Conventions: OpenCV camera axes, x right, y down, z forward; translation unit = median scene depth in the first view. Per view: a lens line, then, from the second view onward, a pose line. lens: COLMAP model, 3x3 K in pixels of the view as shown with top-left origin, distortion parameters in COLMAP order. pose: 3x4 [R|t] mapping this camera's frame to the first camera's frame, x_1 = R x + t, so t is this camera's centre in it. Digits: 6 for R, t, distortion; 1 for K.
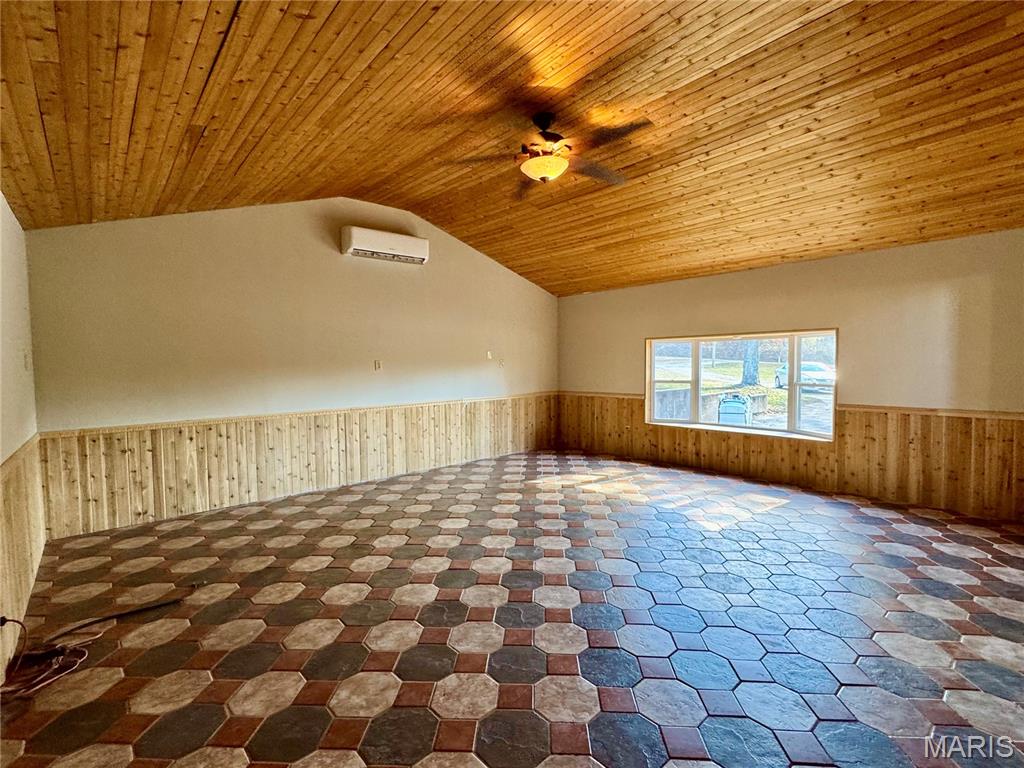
lens RADIAL K [[476.0, 0, 508.8], [0, 476.0, 382.1], [0, 0, 1]] dist [-0.003618, -0.000534]
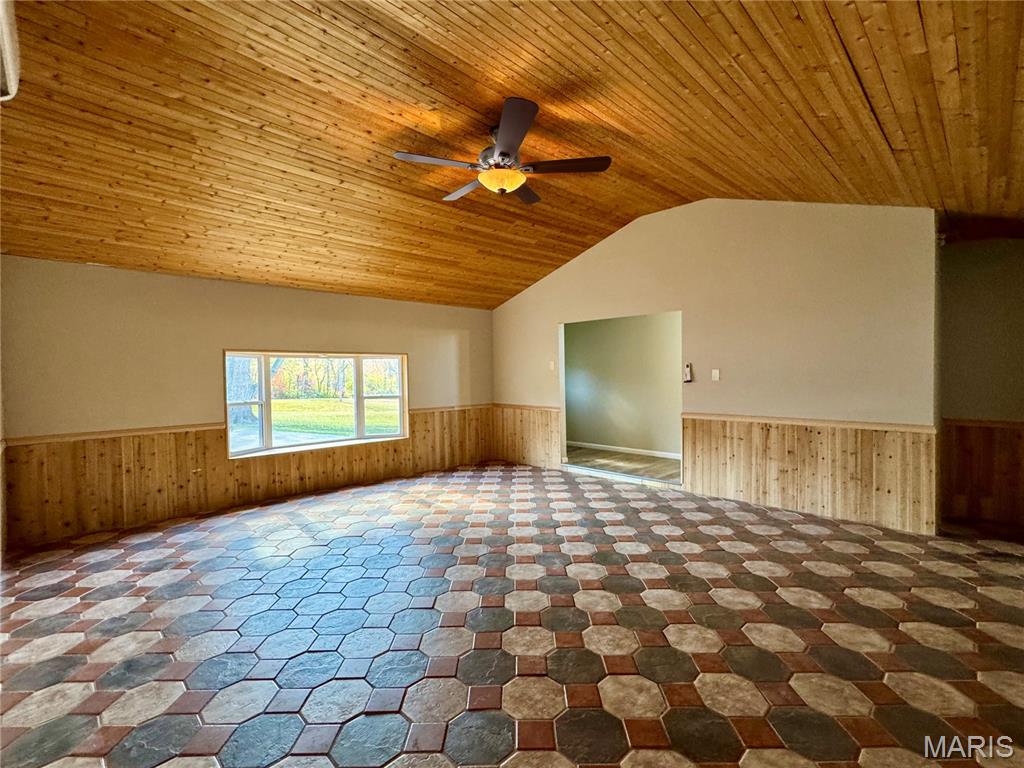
lens RADIAL K [[476.0, 0, 510.5], [0, 476.0, 387.8], [0, 0, 1]] dist [-0.003618, -0.000534]
pose [[-0.059949, -0.014689, 0.998093, -0.685241], [0.055577, 0.998292, 0.018031, -0.023882], [-0.996653, 0.056552, -0.059030, 0.790979]]
